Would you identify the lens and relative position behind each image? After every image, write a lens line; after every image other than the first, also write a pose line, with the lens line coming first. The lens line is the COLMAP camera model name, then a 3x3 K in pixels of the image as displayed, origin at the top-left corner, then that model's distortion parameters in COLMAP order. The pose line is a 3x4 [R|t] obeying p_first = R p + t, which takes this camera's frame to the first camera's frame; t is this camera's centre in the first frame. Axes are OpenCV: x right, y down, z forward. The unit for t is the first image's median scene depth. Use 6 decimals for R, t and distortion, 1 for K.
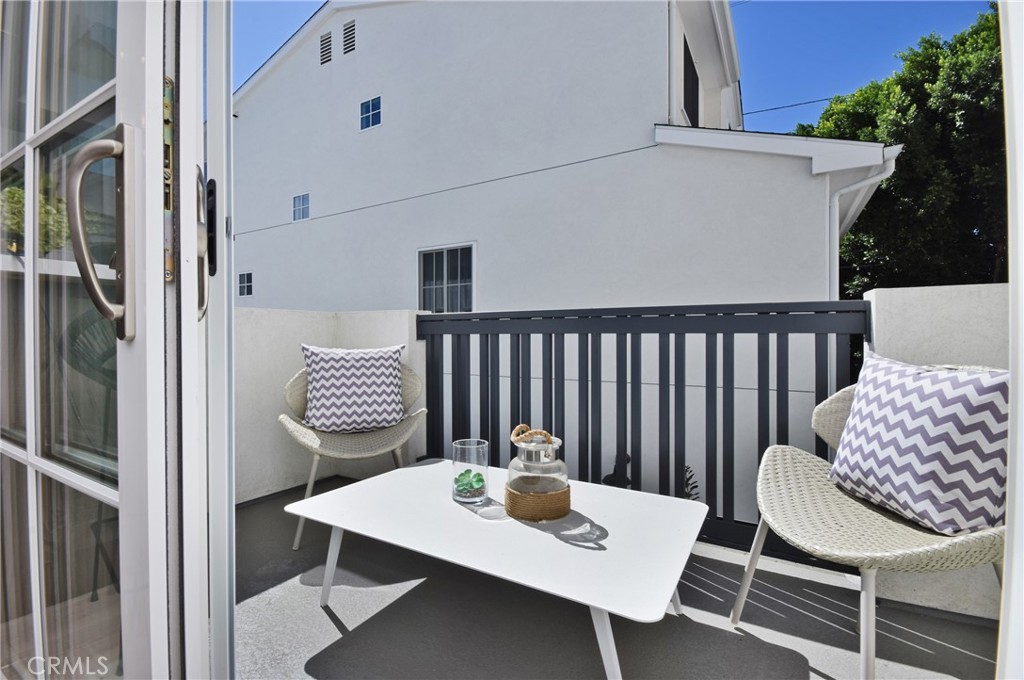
lens RADIAL K [[452.7, 0, 512.0], [0, 452.7, 340.0], [0, 0, 1]] dist [-0.001530, -0.000092]
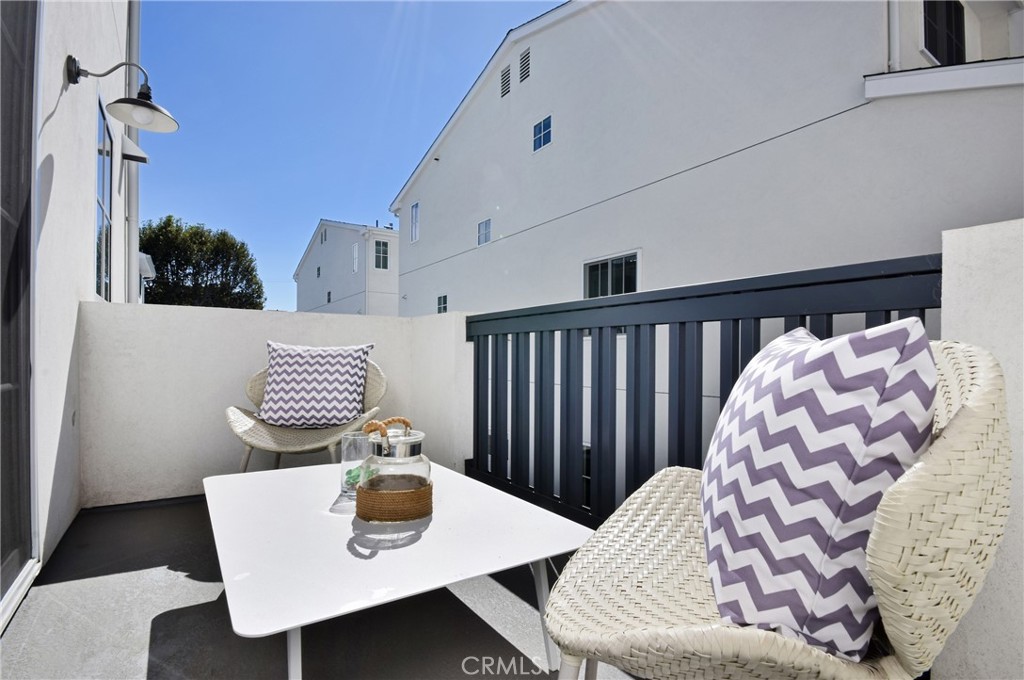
lens RADIAL K [[460.8, 0, 509.9], [0, 460.8, 353.3], [0, 0, 1]] dist [-0.000110, -0.000137]
pose [[0.912302, -0.000082, -0.409518, 0.163999], [-0.002306, 0.999983, -0.005339, 0.012388], [0.409512, 0.005815, 0.912286, 0.055087]]
